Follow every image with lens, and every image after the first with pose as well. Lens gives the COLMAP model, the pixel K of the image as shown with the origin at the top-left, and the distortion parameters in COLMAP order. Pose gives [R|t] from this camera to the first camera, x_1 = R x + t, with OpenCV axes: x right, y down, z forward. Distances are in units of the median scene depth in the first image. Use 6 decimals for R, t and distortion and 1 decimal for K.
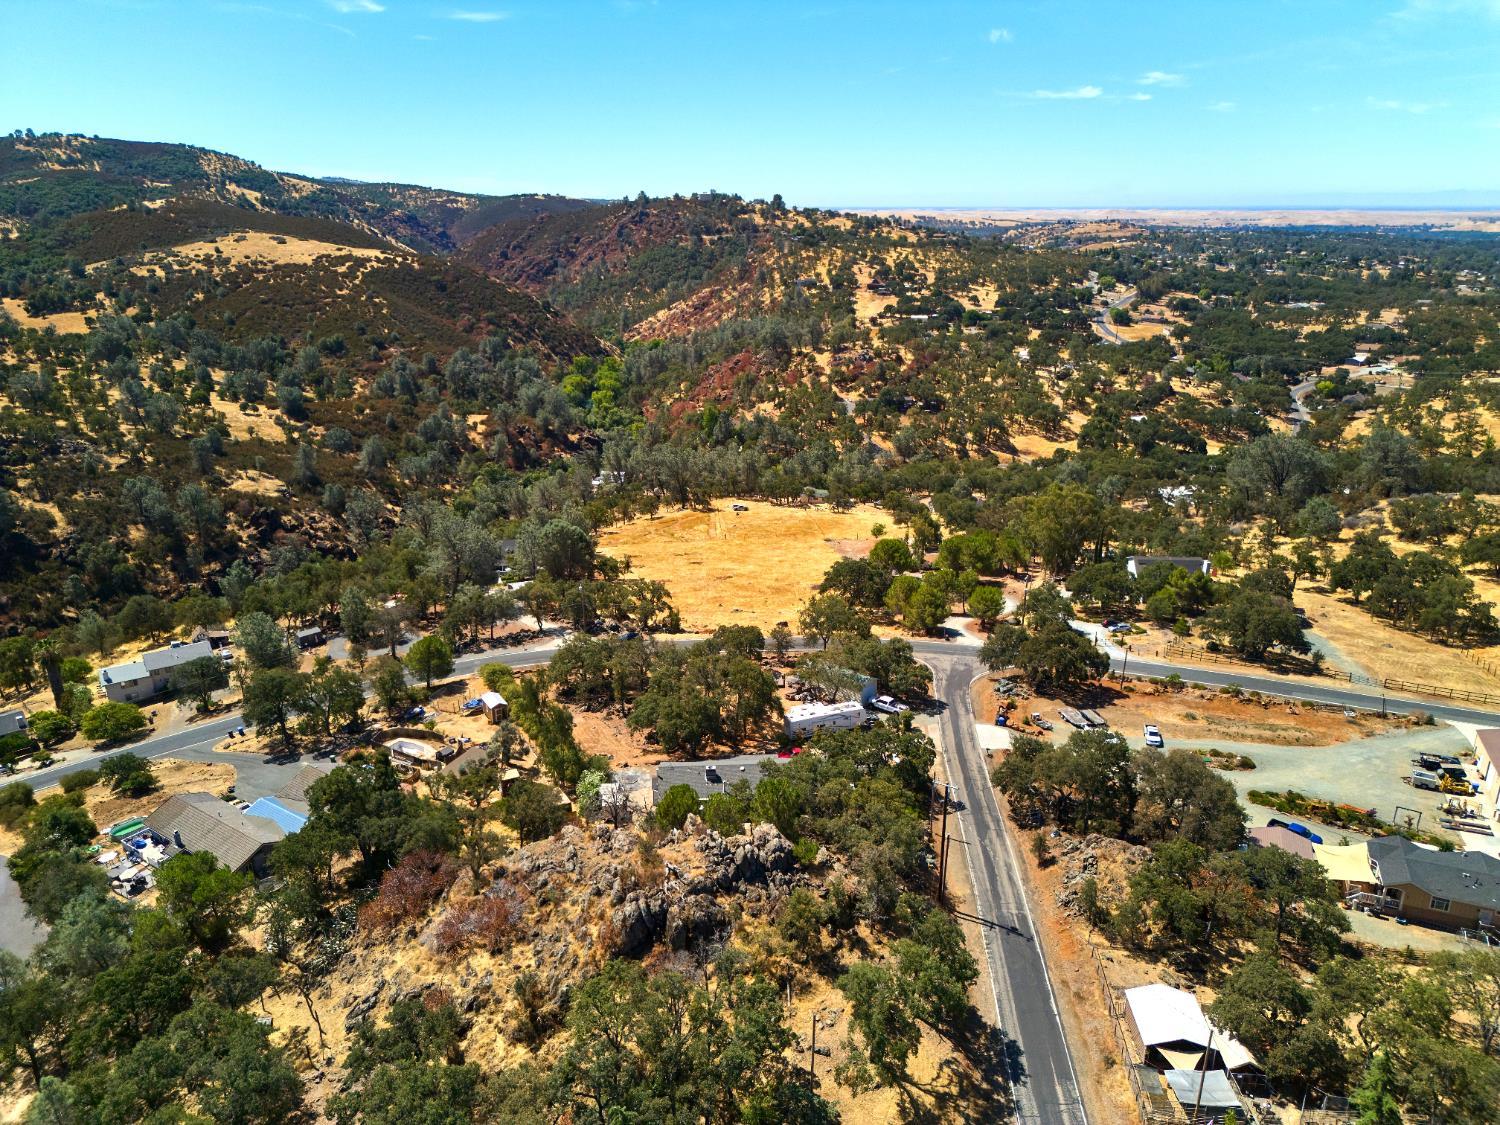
lens RADIAL K [[1058.5, 0, 740.1], [0, 1058.5, 559.3], [0, 0, 1]] dist [0.037129, -0.027204]
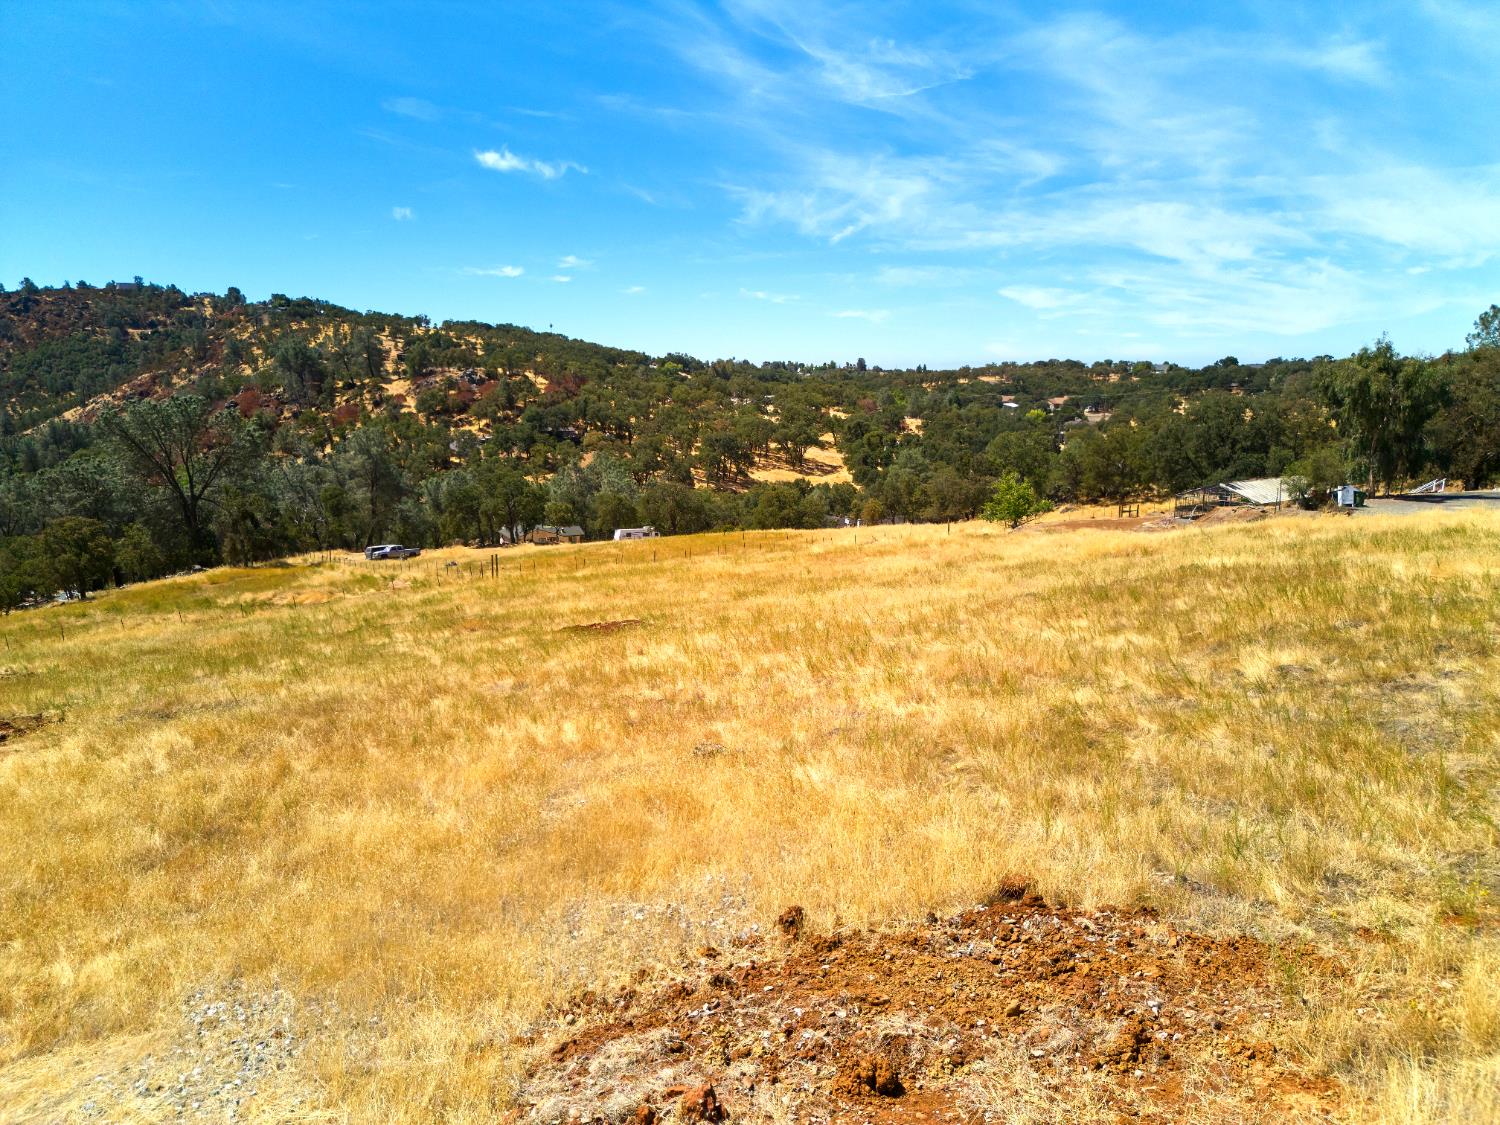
lens RADIAL K [[1058.5, 0, 758.6], [0, 1058.5, 564.1], [0, 0, 1]] dist [0.037129, -0.027204]
pose [[0.877539, -0.081737, 0.472487, -0.019997], [0.148477, 0.983255, -0.105665, 0.002508], [-0.455938, 0.162879, 0.874981, 0.223558]]
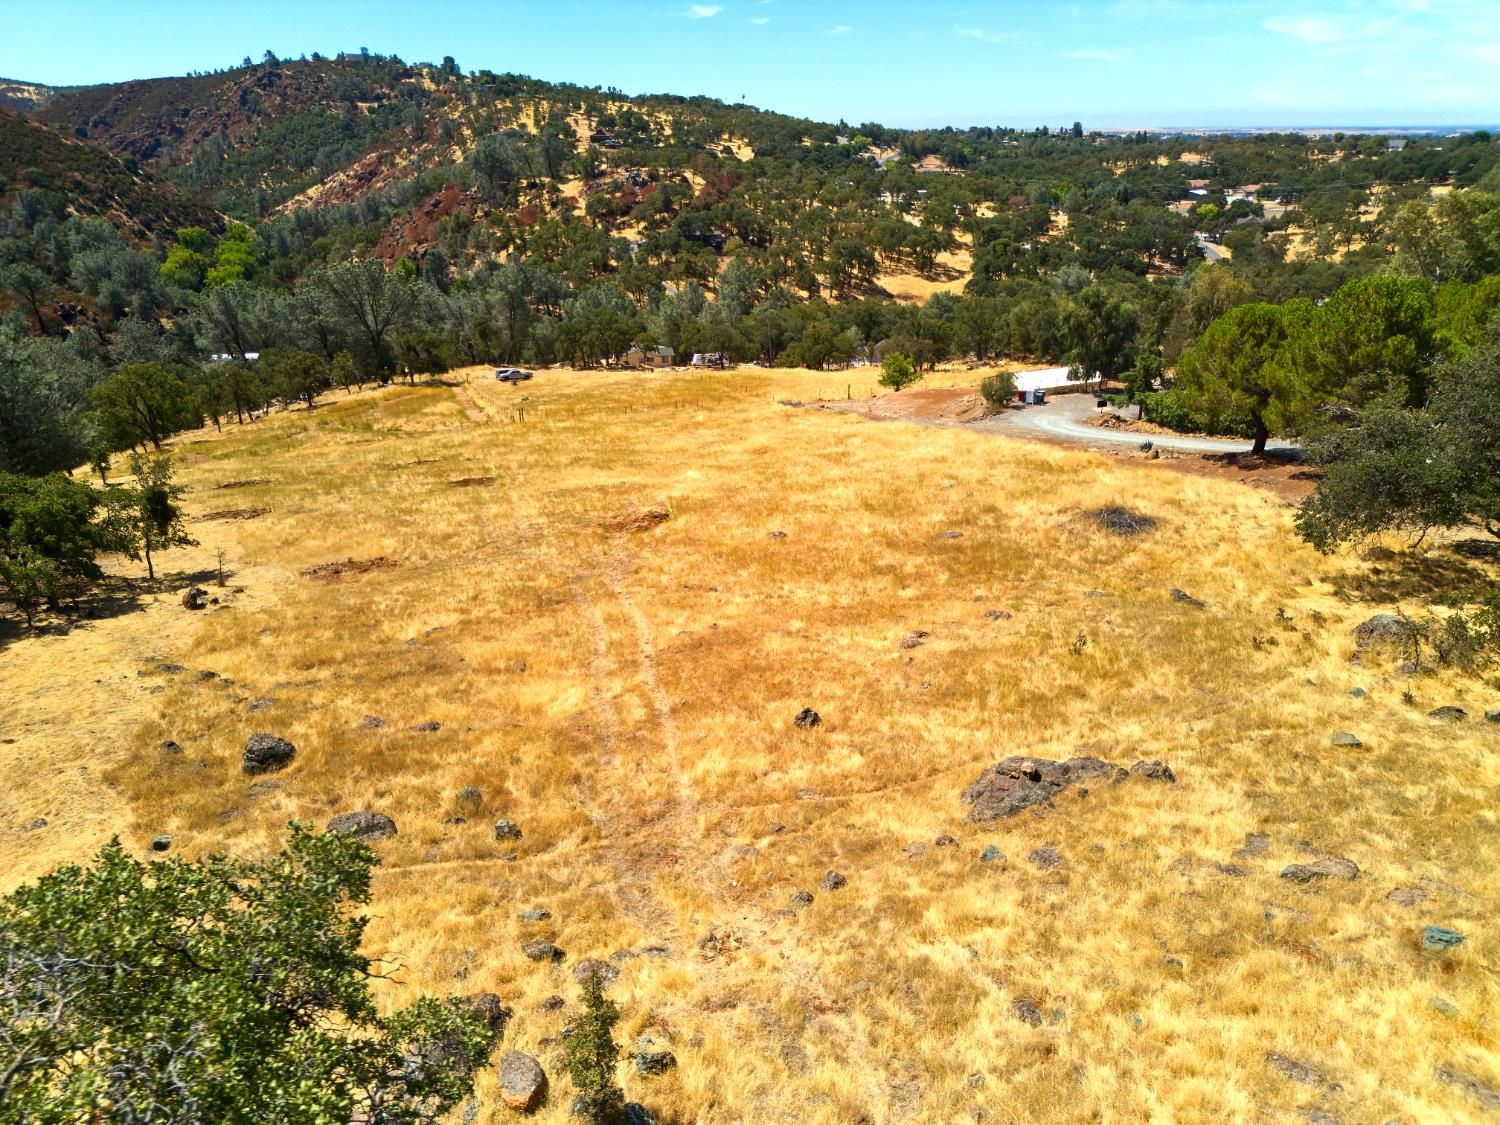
lens RADIAL K [[1058.5, 0, 759.9], [0, 1058.5, 564.0], [0, 0, 1]] dist [0.037129, -0.027204]
pose [[0.953933, -0.113901, 0.277556, -0.012321], [0.095265, 0.992250, 0.079774, 0.002467], [-0.284492, -0.049658, 0.957392, 0.176550]]
